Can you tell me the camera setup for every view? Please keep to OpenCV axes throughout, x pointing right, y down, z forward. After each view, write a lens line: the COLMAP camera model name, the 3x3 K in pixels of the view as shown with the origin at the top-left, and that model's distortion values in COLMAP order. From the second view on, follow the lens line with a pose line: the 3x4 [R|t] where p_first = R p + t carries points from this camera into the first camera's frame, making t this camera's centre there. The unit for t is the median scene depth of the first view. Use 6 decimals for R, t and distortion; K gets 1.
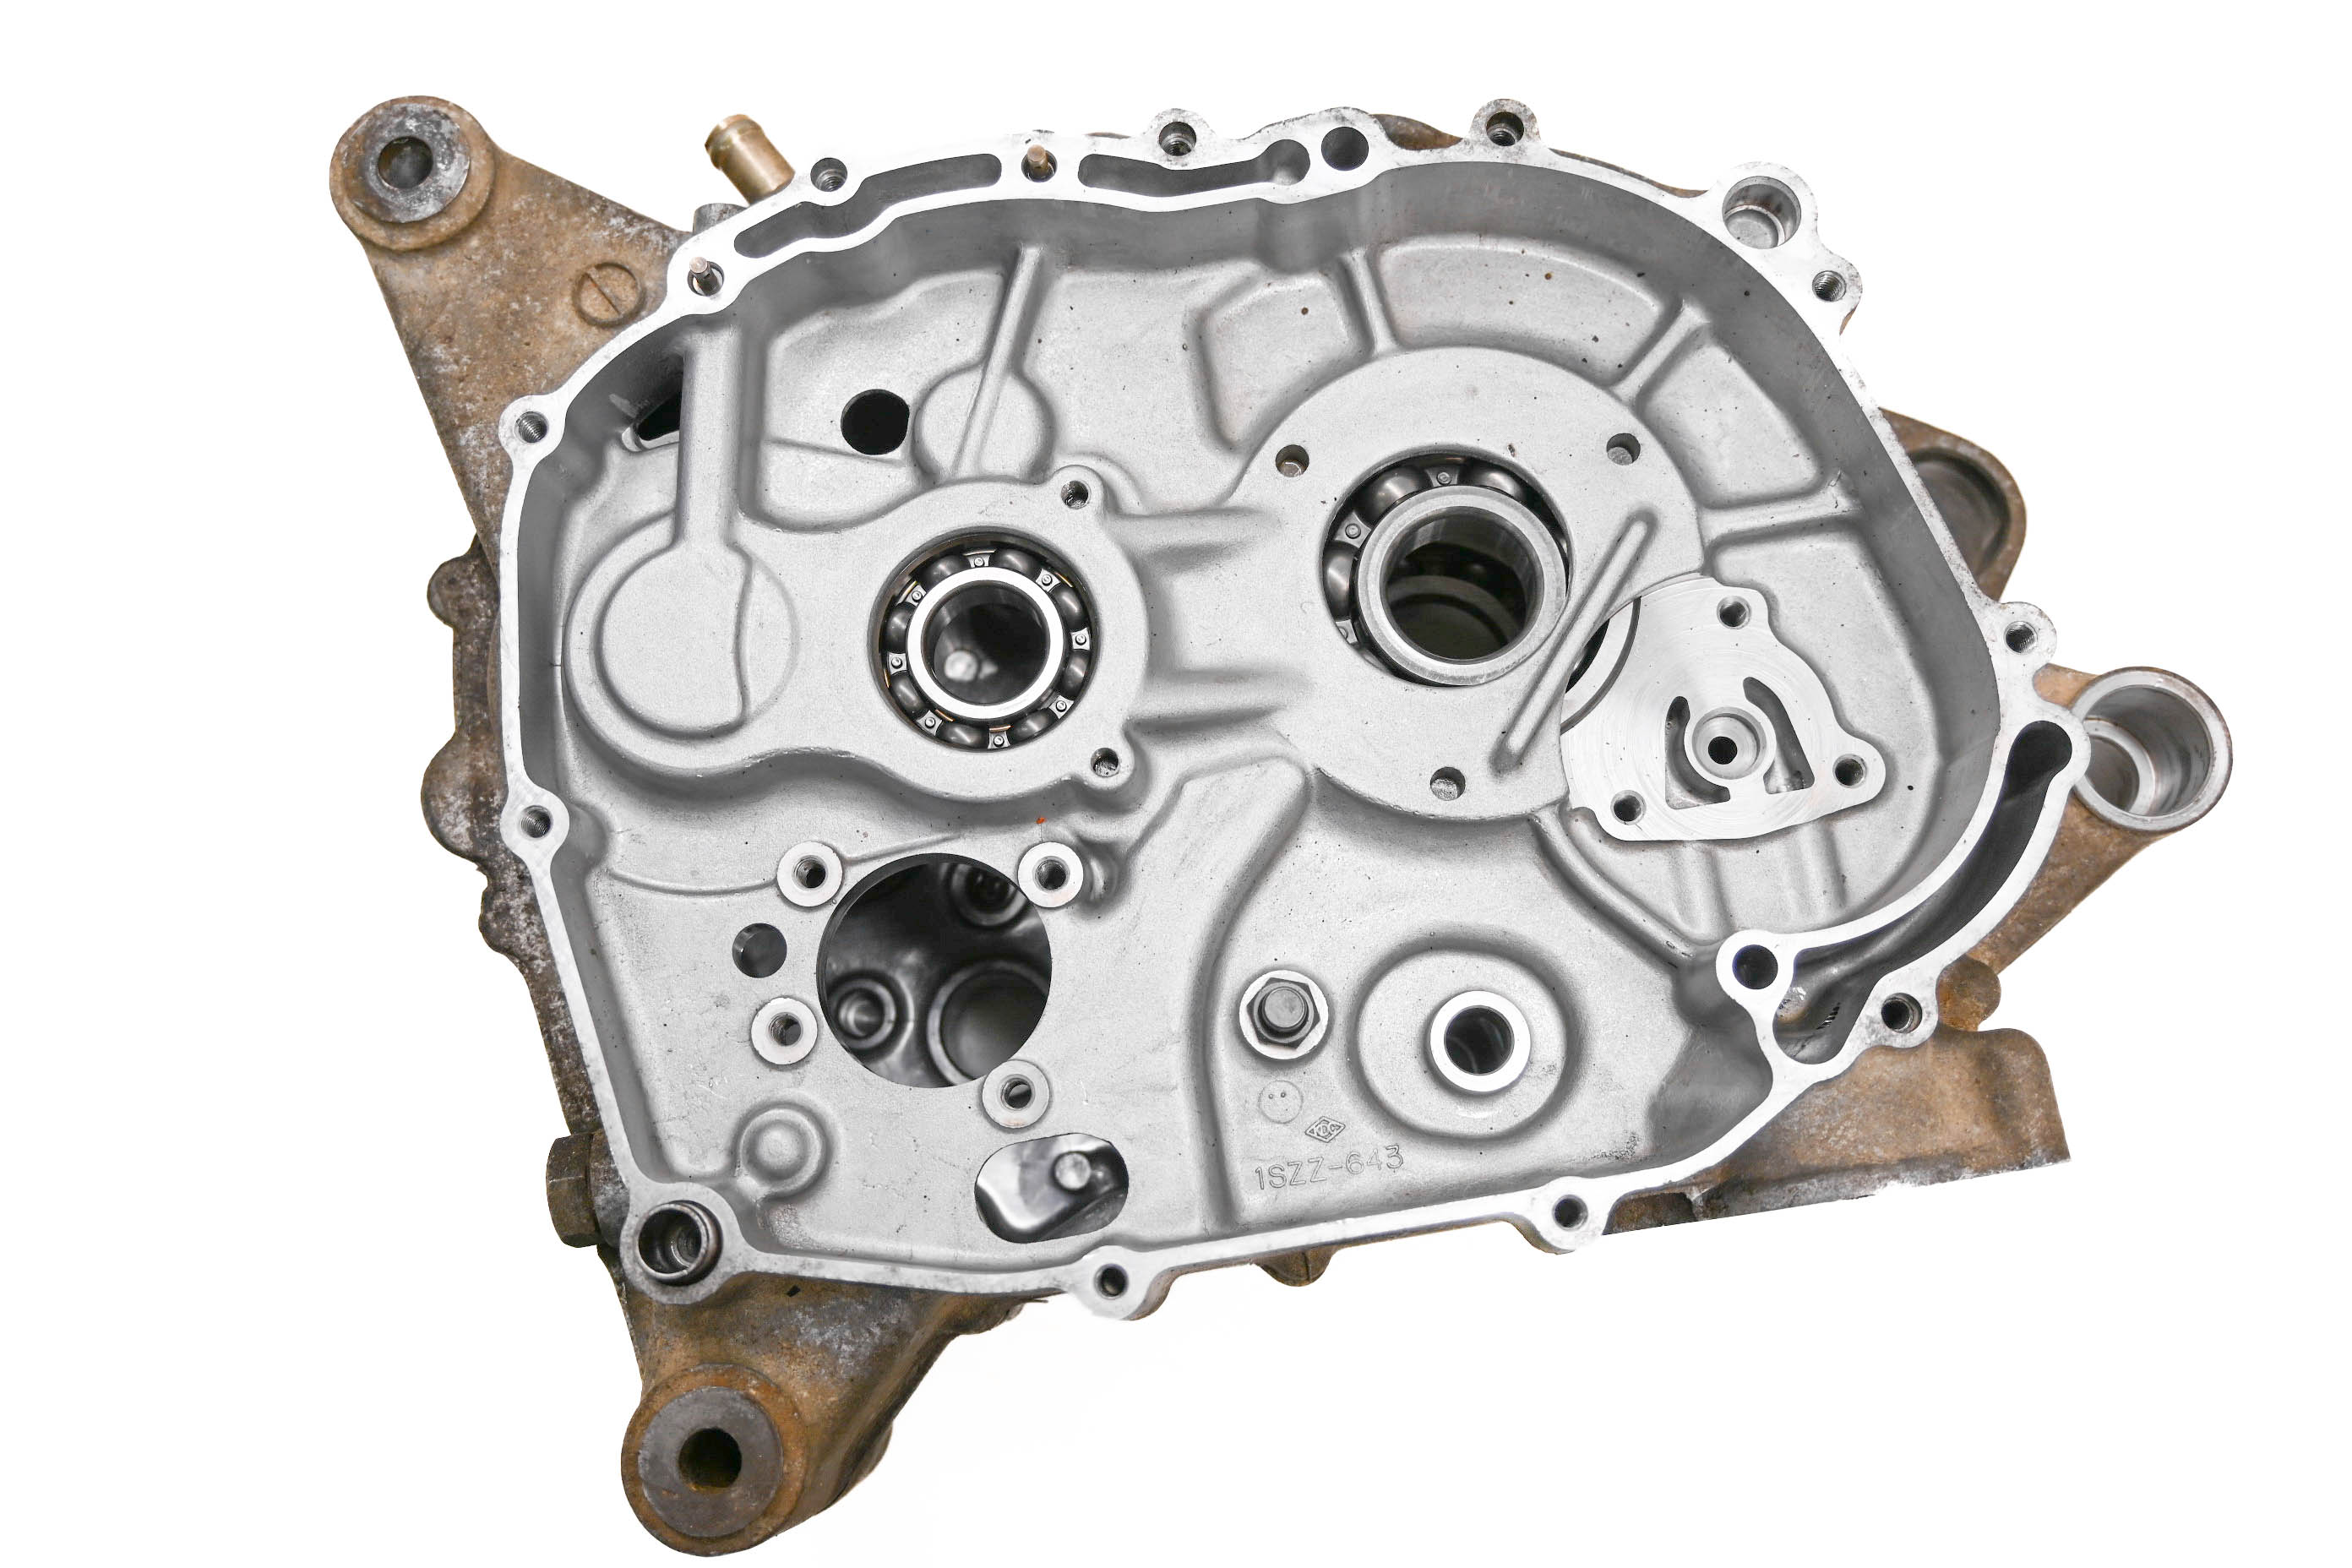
lens RADIAL K [[2201.9, 0, 1176.0], [0, 2201.9, 784.0], [0, 0, 1]] dist [0.009639, 0.003126]
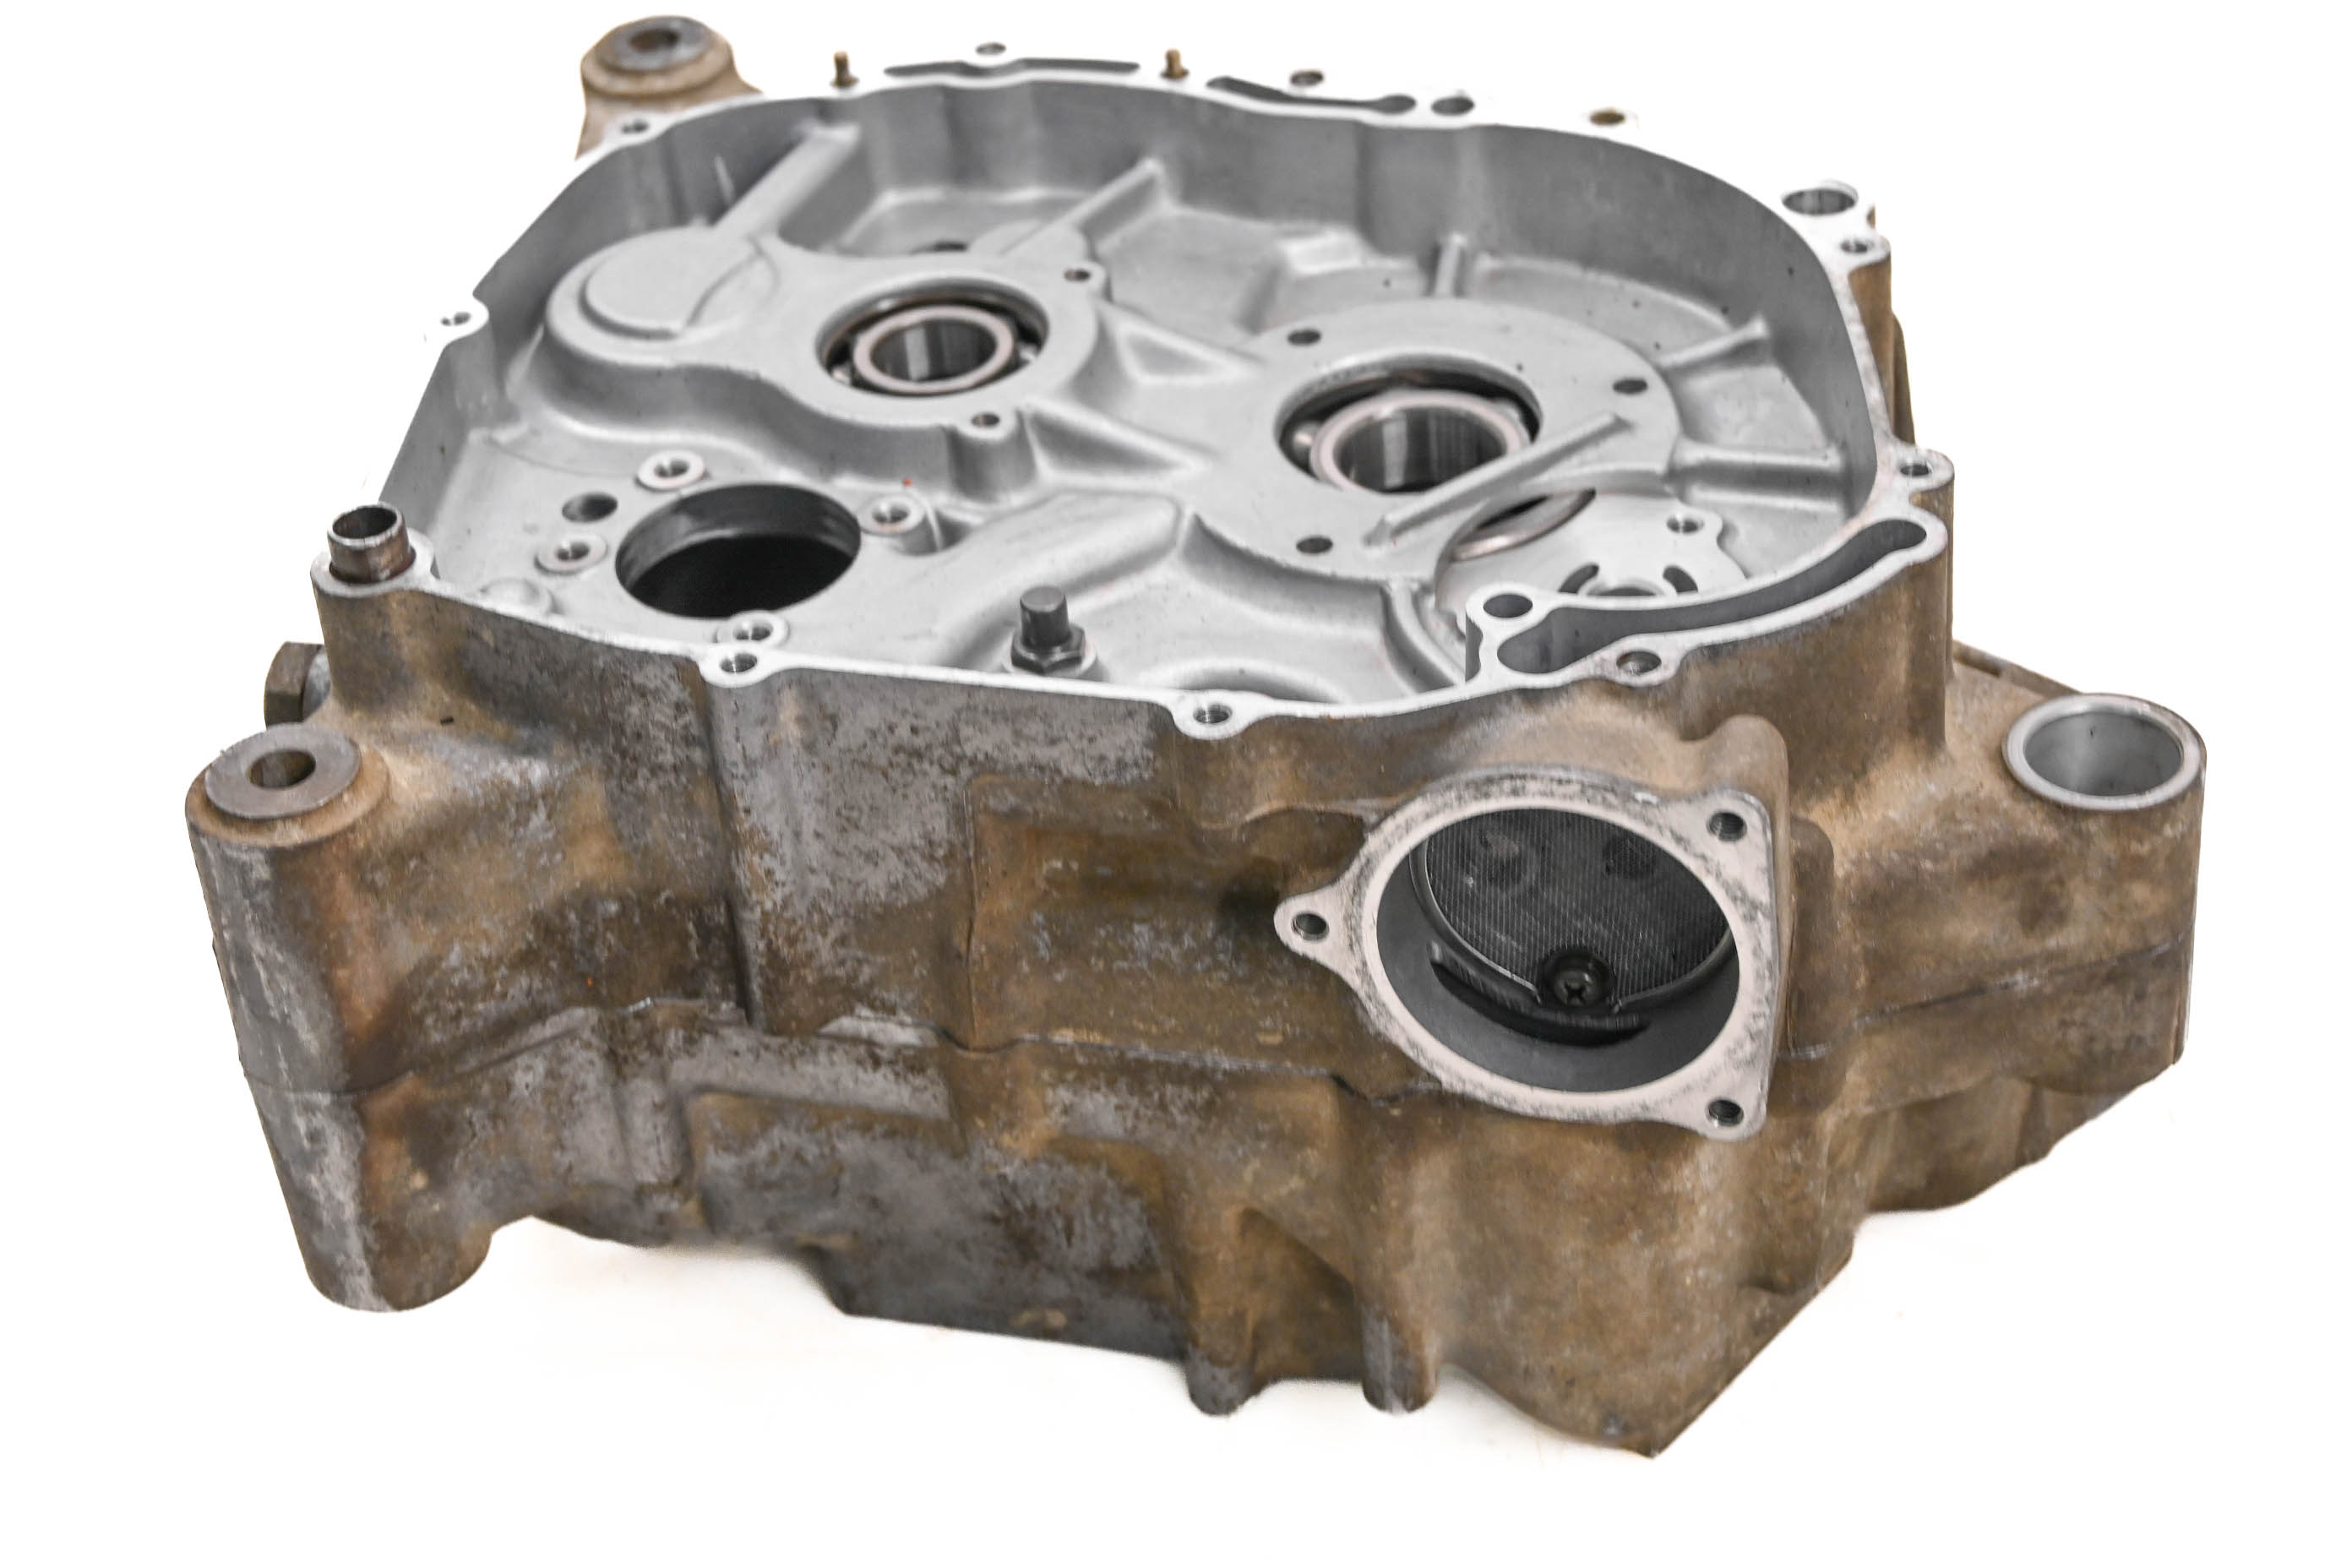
lens RADIAL K [[4045.6, 0, 1176.0], [0, 4045.6, 784.0], [0, 0, 1]] dist [0.002234, 0.019311]
pose [[0.914629, 0.223217, -0.337088, 0.663155], [-0.386786, 0.725817, -0.568847, 1.059834], [0.117688, 0.650665, 0.750190, -0.221915]]
